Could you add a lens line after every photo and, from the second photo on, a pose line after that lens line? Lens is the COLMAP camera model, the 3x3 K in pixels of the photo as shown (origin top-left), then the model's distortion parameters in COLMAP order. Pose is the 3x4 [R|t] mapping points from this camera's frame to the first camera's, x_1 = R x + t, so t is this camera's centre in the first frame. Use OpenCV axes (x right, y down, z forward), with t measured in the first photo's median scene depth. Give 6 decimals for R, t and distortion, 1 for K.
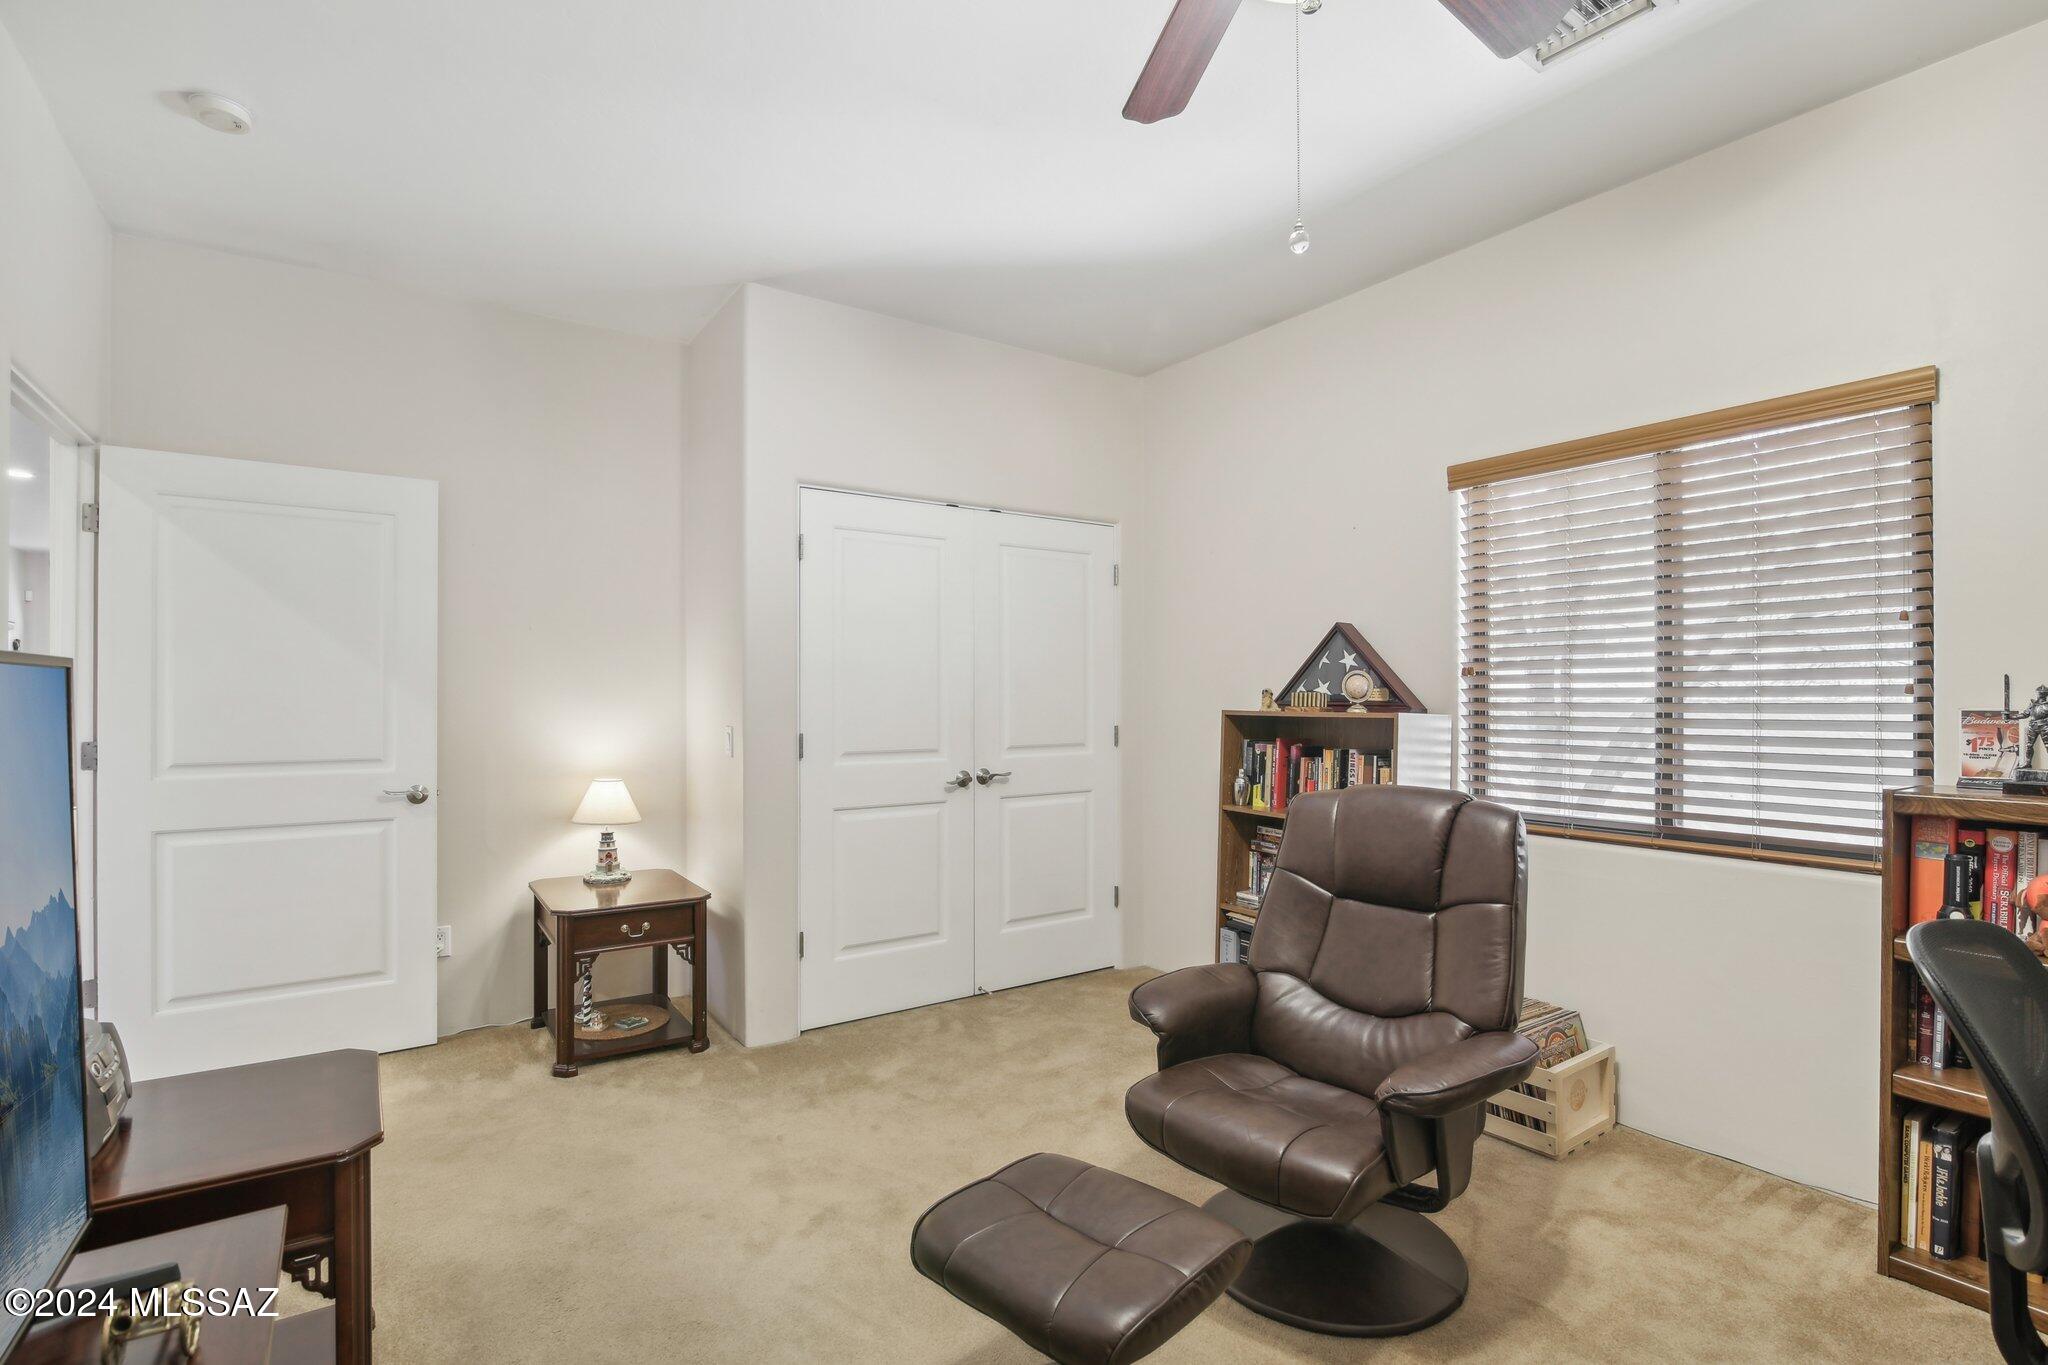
lens RADIAL K [[990.9, 0, 1027.2], [0, 990.9, 687.6], [0, 0, 1]] dist [-0.013009, 0.000480]
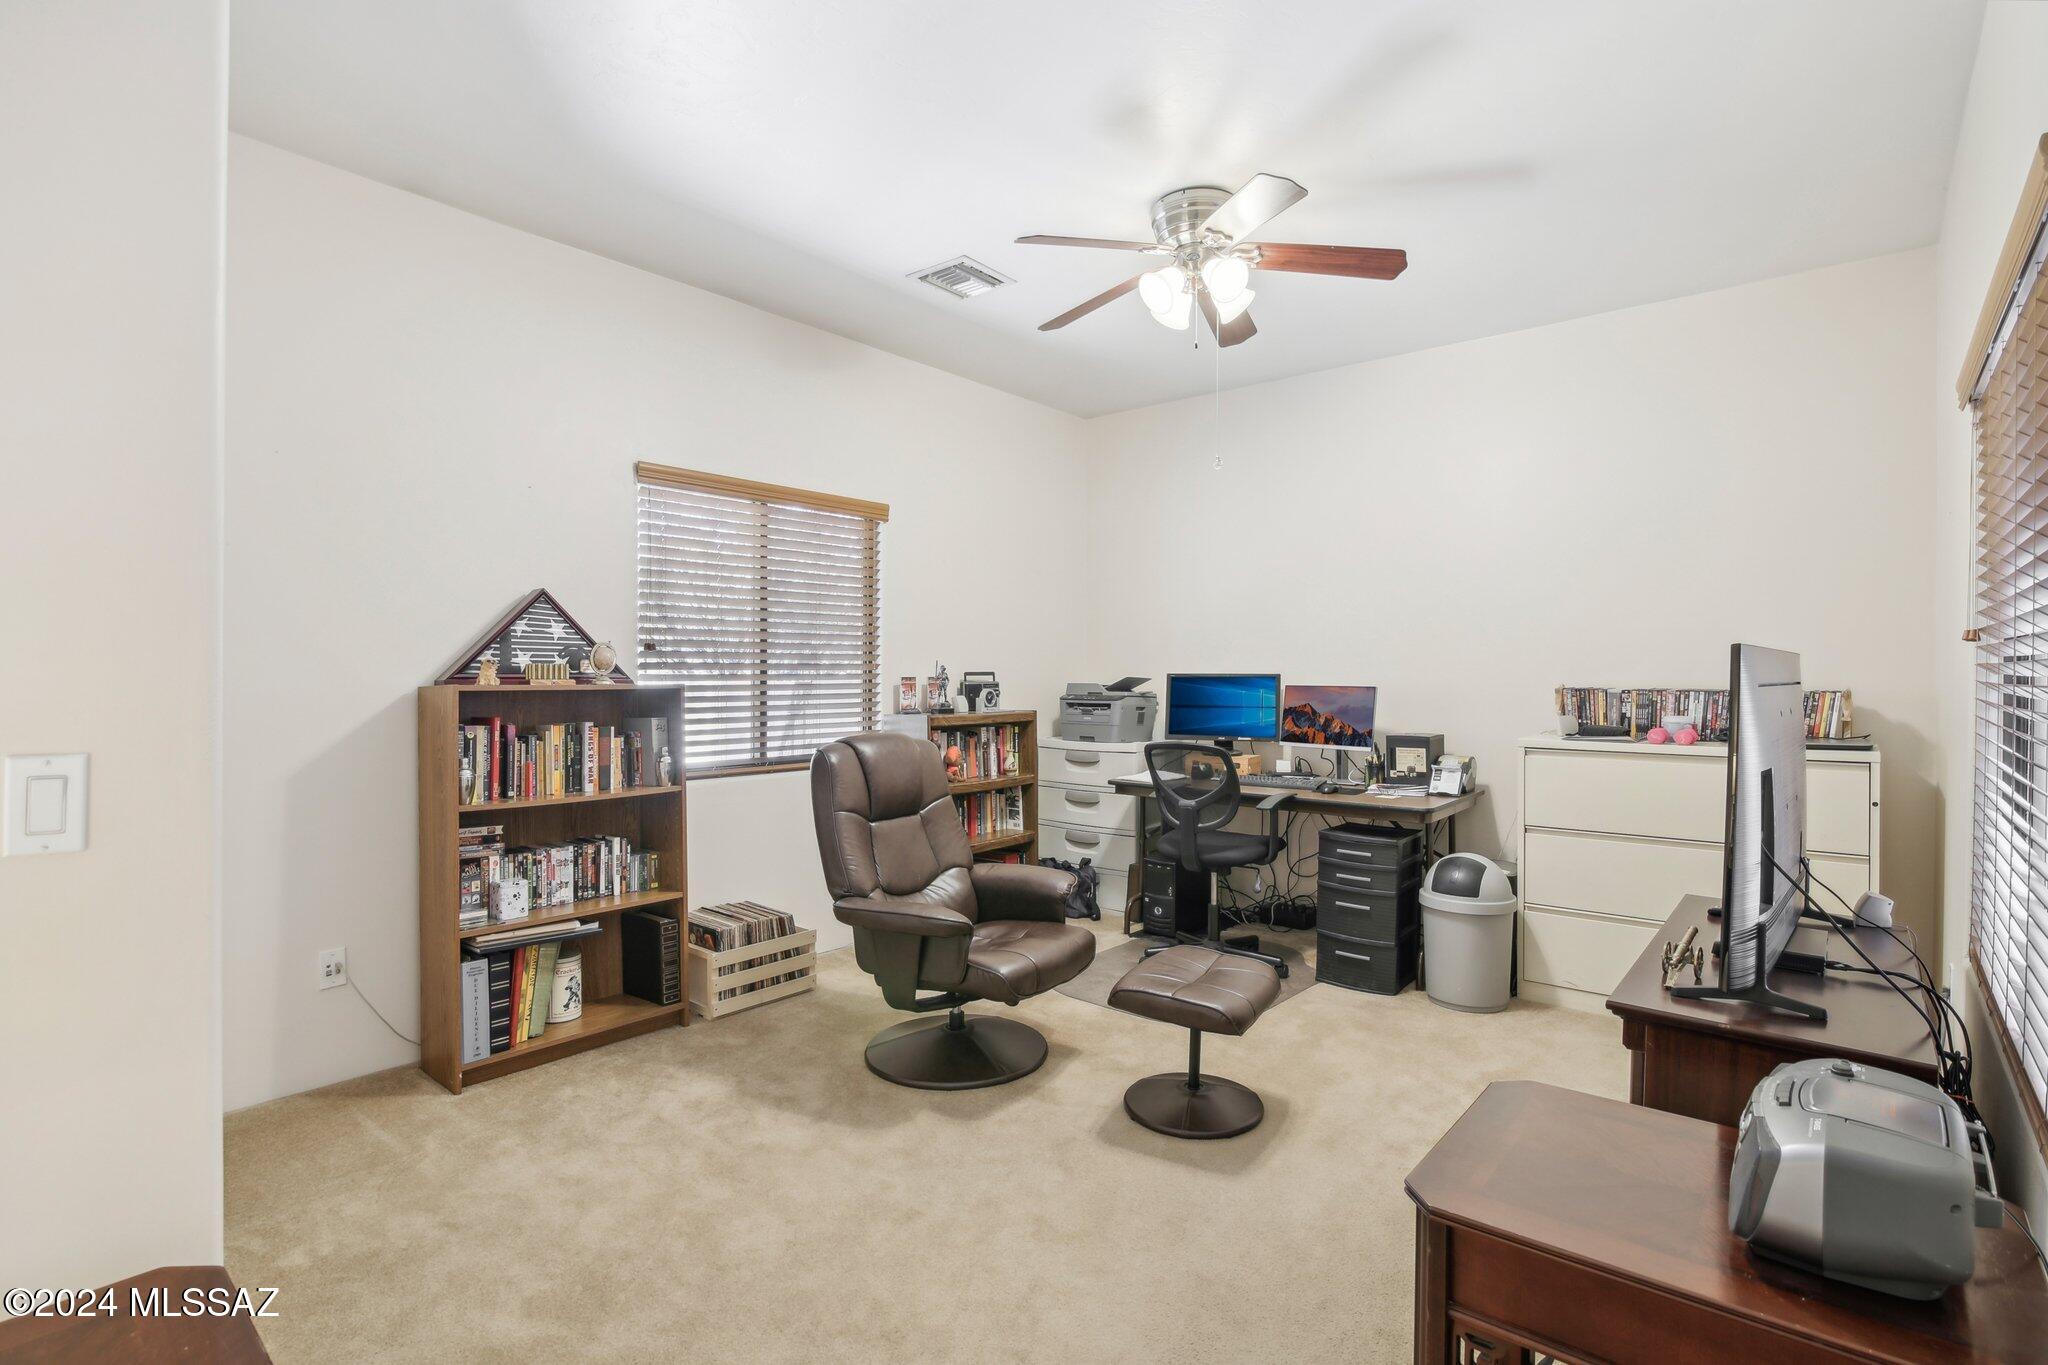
lens RADIAL K [[990.9, 0, 1023.7], [0, 990.9, 678.8], [0, 0, 1]] dist [-0.013009, 0.000480]
pose [[-0.277289, -0.008809, 0.960746, -0.786722], [-0.011781, 0.999914, 0.005768, 0.008717], [-0.960714, -0.009719, -0.277368, 0.925184]]
